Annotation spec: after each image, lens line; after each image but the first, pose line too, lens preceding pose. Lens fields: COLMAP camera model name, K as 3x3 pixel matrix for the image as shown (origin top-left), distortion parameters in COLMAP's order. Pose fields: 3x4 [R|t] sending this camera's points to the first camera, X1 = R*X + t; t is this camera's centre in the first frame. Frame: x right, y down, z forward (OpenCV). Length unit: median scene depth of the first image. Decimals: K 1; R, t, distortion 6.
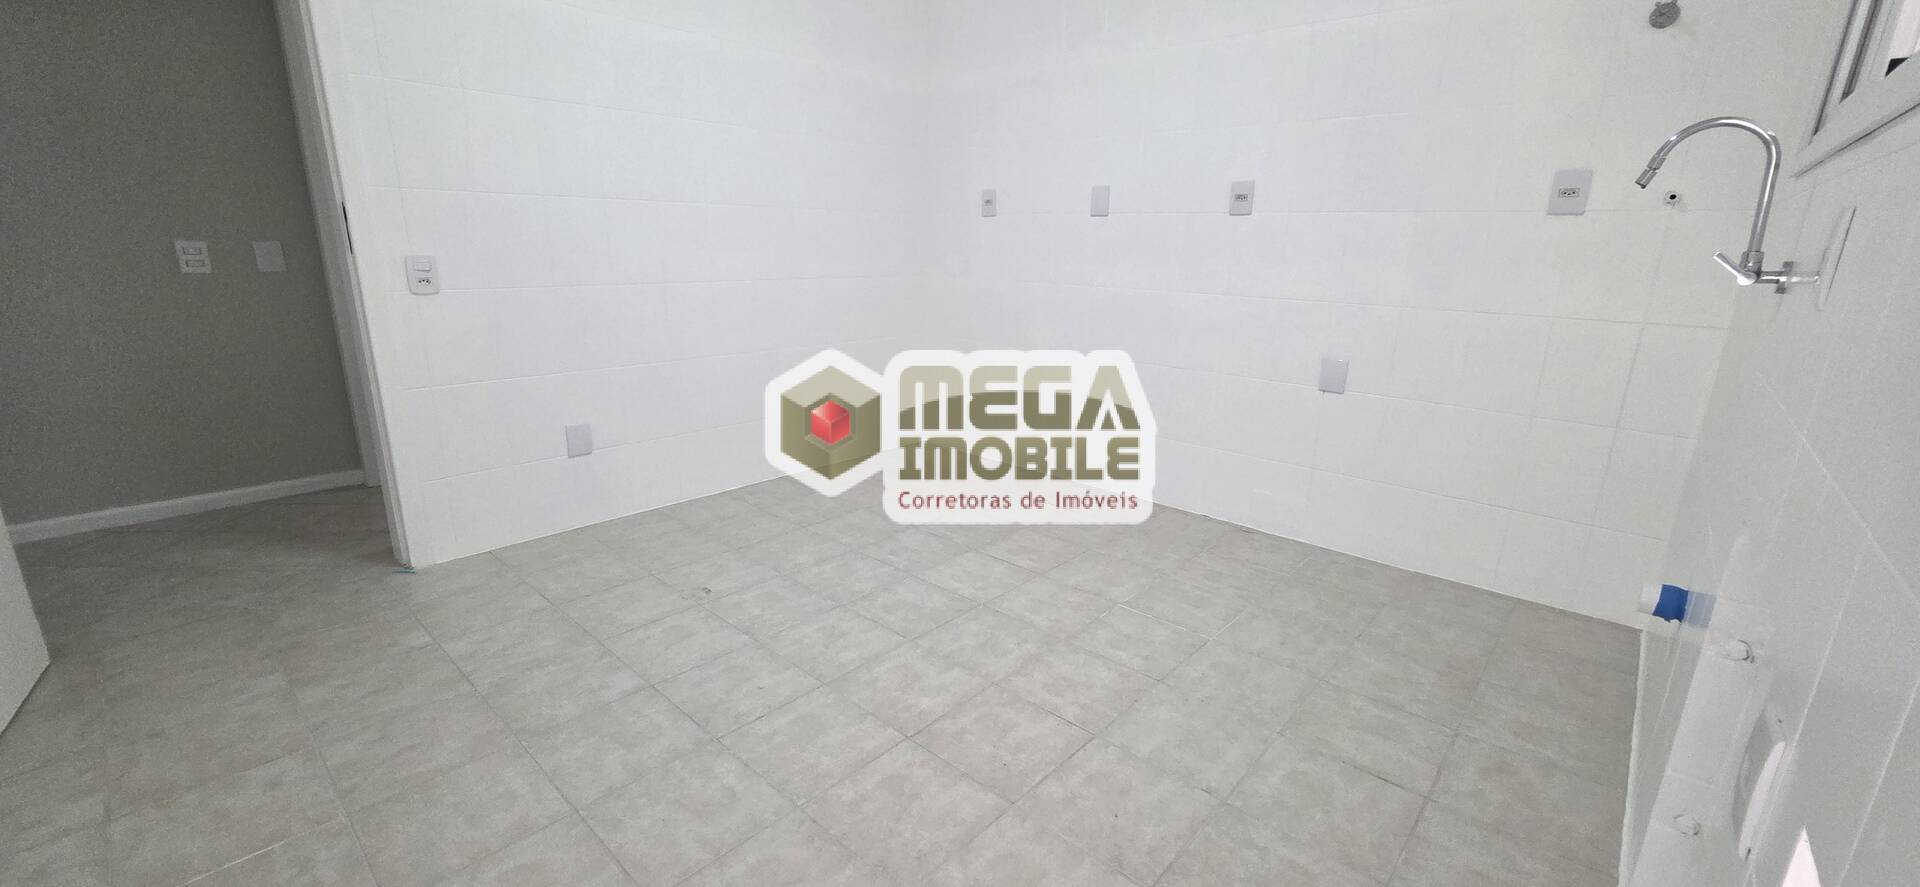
lens RADIAL K [[766.5, 0, 951.3], [0, 766.5, 450.6], [0, 0, 1]] dist [0.002867, -0.000533]
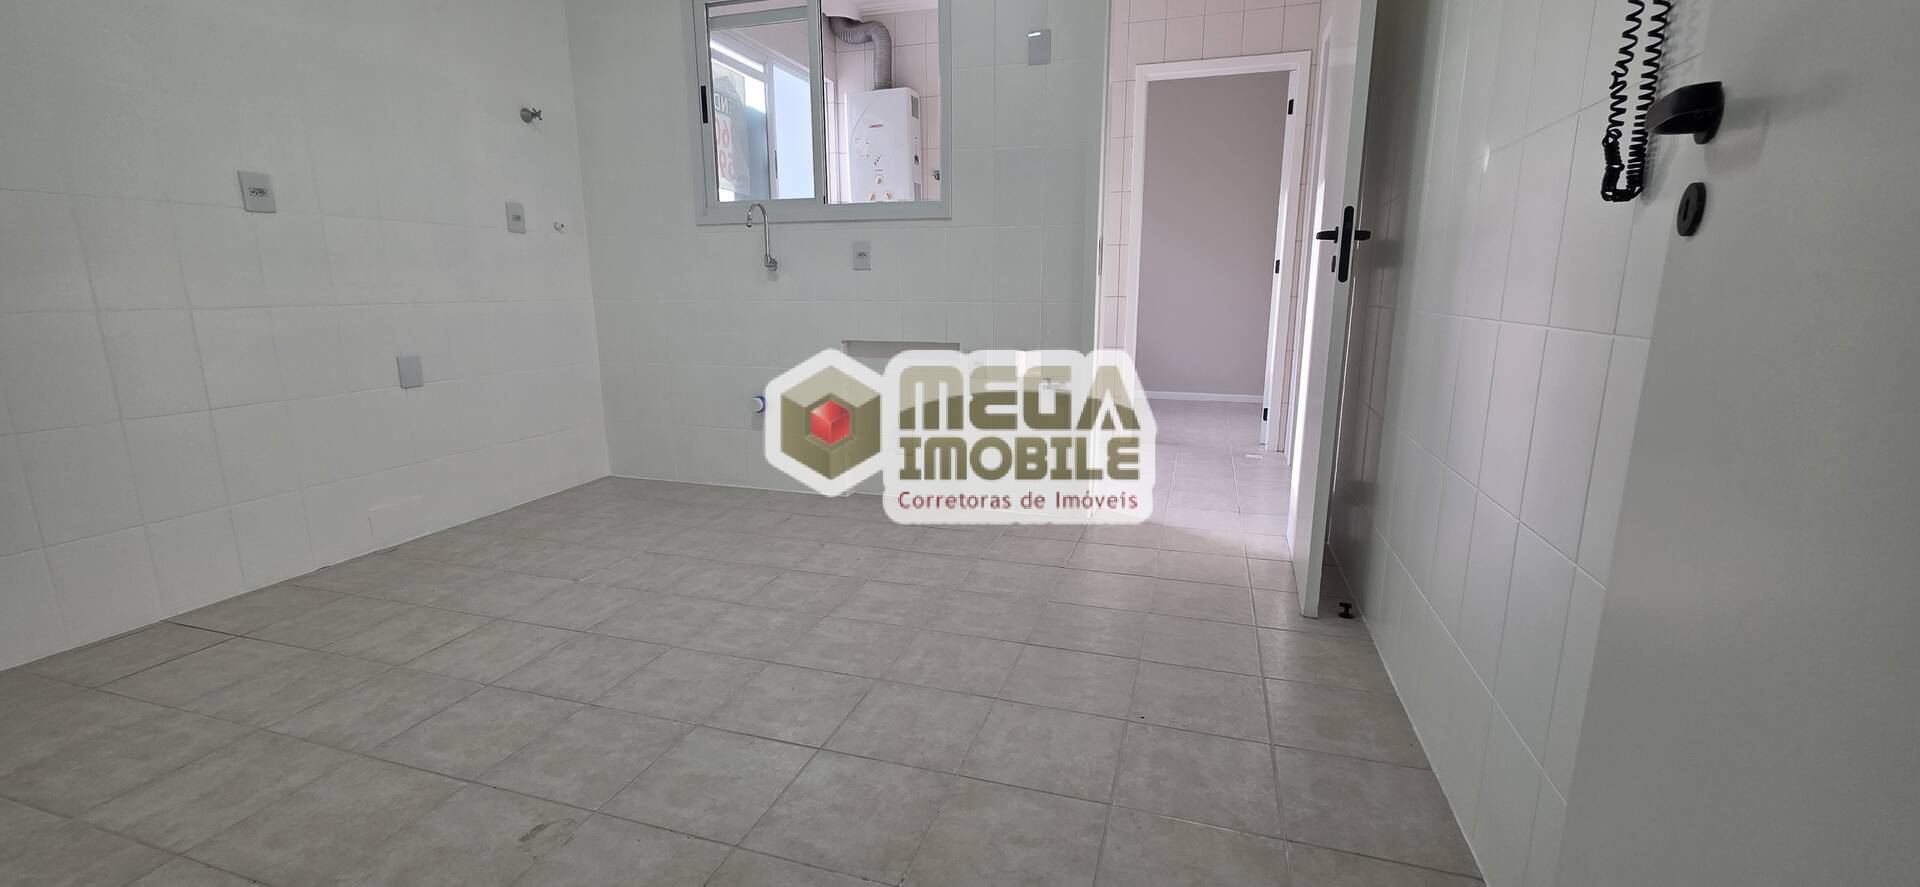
lens RADIAL K [[766.5, 0, 963.4], [0, 766.5, 450.8], [0, 0, 1]] dist [0.002867, -0.000533]
pose [[-0.421676, -0.212576, 0.881477, -1.165551], [0.240273, 0.911185, 0.334681, -0.249591], [-0.874333, 0.352922, -0.333148, 1.048404]]
